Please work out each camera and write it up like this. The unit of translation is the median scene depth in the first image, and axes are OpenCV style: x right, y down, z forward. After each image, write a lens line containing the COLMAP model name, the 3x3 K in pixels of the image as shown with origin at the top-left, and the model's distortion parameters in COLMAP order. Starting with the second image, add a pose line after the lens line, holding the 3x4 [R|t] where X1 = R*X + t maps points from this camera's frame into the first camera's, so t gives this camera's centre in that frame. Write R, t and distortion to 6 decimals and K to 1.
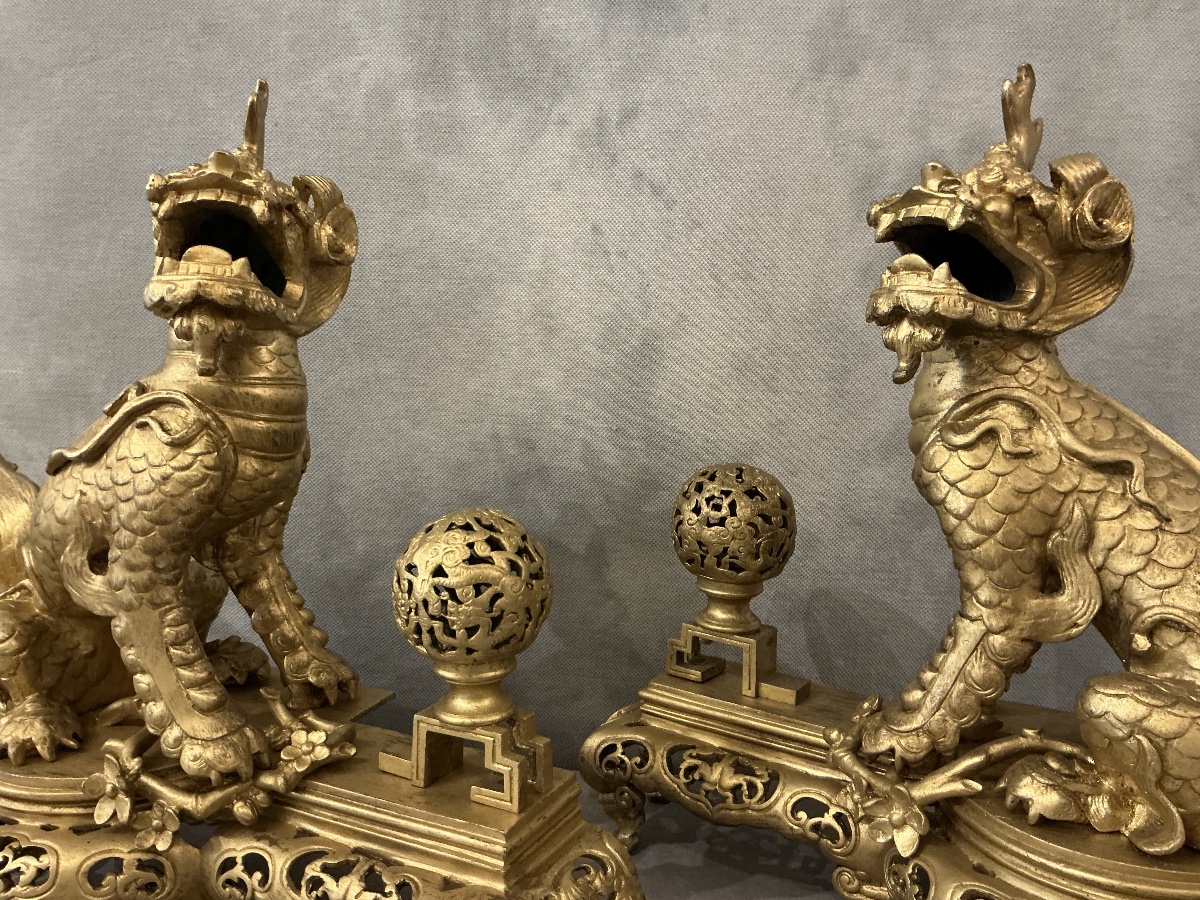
lens RADIAL K [[996.0, 0, 593.7], [0, 996.0, 453.2], [0, 0, 1]] dist [0.137546, -0.294716]
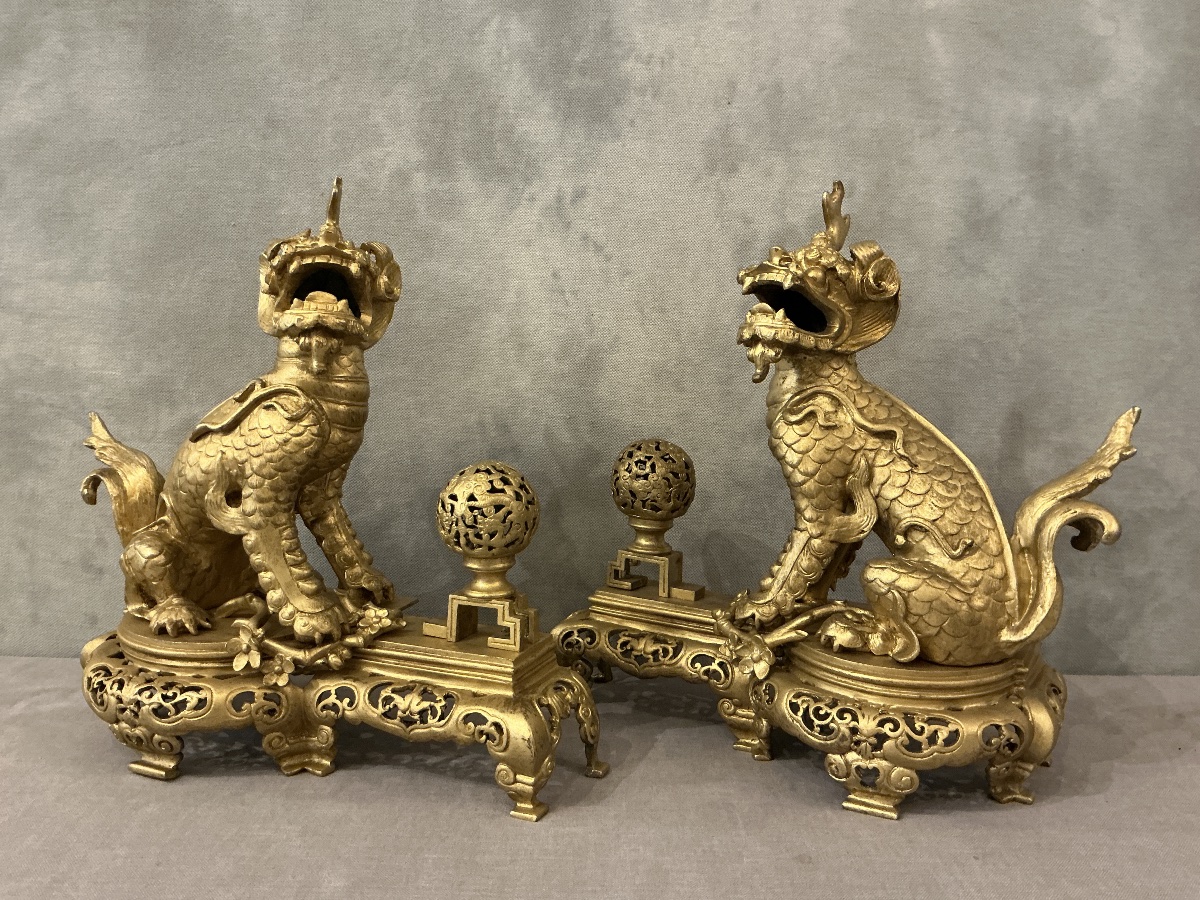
lens RADIAL K [[996.0, 0, 593.7], [0, 996.0, 453.2], [0, 0, 1]] dist [0.137546, -0.294716]
pose [[0.996410, 0.000810, 0.084659, -0.087294], [0.000259, 0.999920, -0.012617, 0.061349], [-0.084662, 0.012594, 0.996330, -0.550318]]
